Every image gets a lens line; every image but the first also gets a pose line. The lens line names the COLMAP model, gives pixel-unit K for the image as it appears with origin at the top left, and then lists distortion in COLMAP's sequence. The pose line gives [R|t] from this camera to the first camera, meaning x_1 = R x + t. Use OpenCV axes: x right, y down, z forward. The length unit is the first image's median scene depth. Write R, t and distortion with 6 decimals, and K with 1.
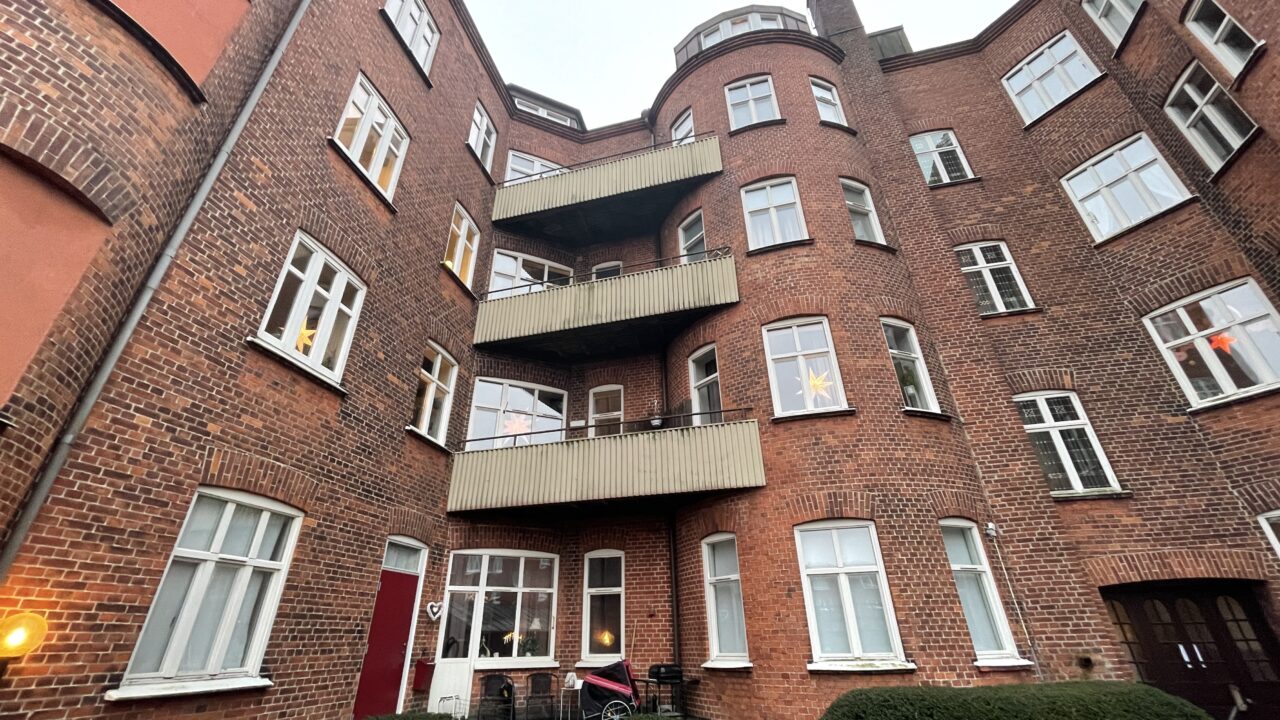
lens RADIAL K [[512.6, 0, 628.8], [0, 512.6, 365.6], [0, 0, 1]] dist [-0.017329, 0.007238]
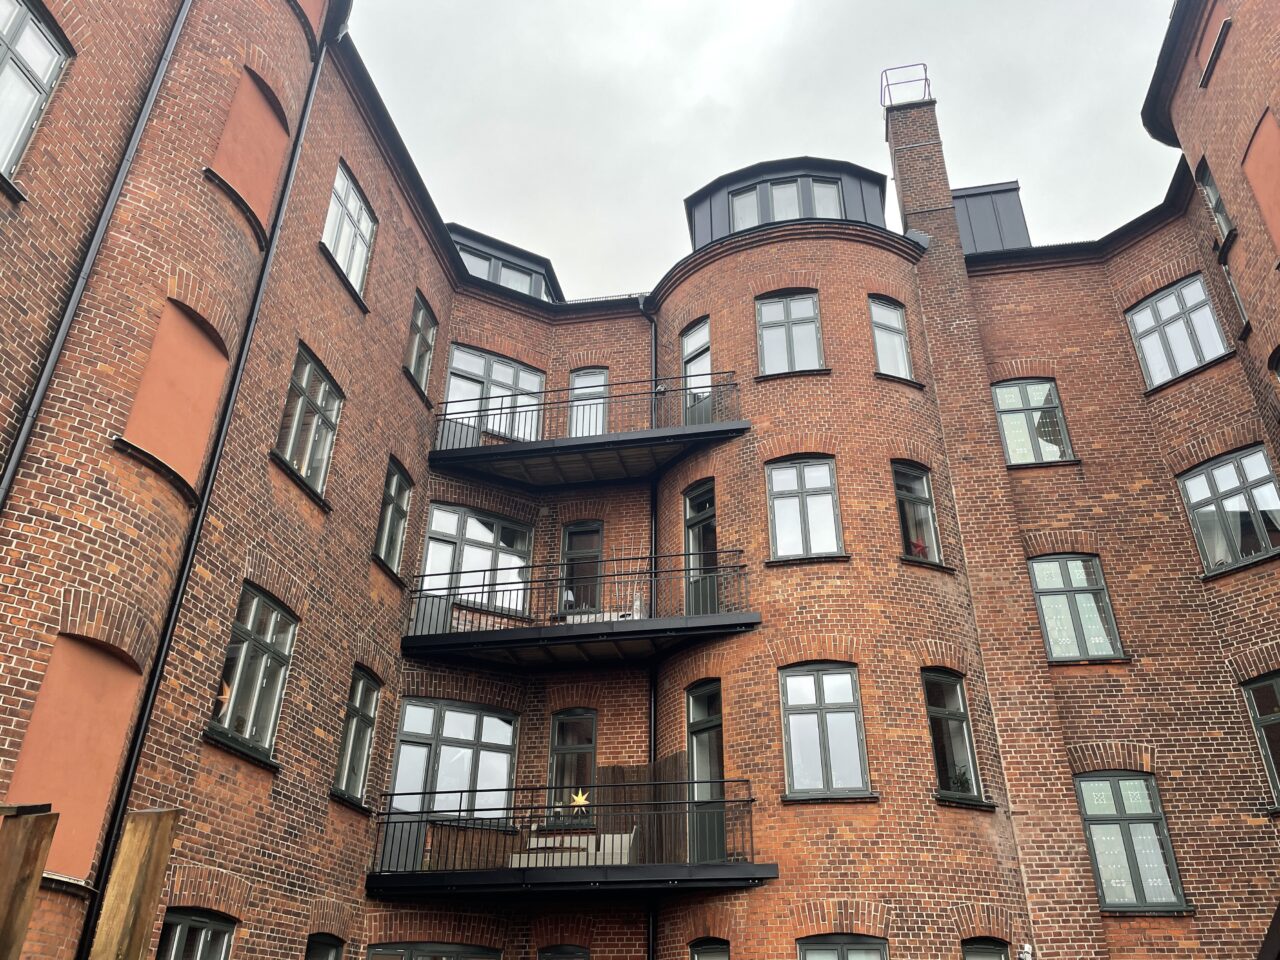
lens RADIAL K [[957.3, 0, 640.0], [0, 957.3, 480.0], [0, 0, 1]] dist [0.092349, -0.114562]
pose [[0.996788, 0.056528, 0.056739, -0.070340], [-0.054918, 0.998054, -0.029548, -0.374562], [-0.058298, 0.026338, 0.997952, -0.599995]]
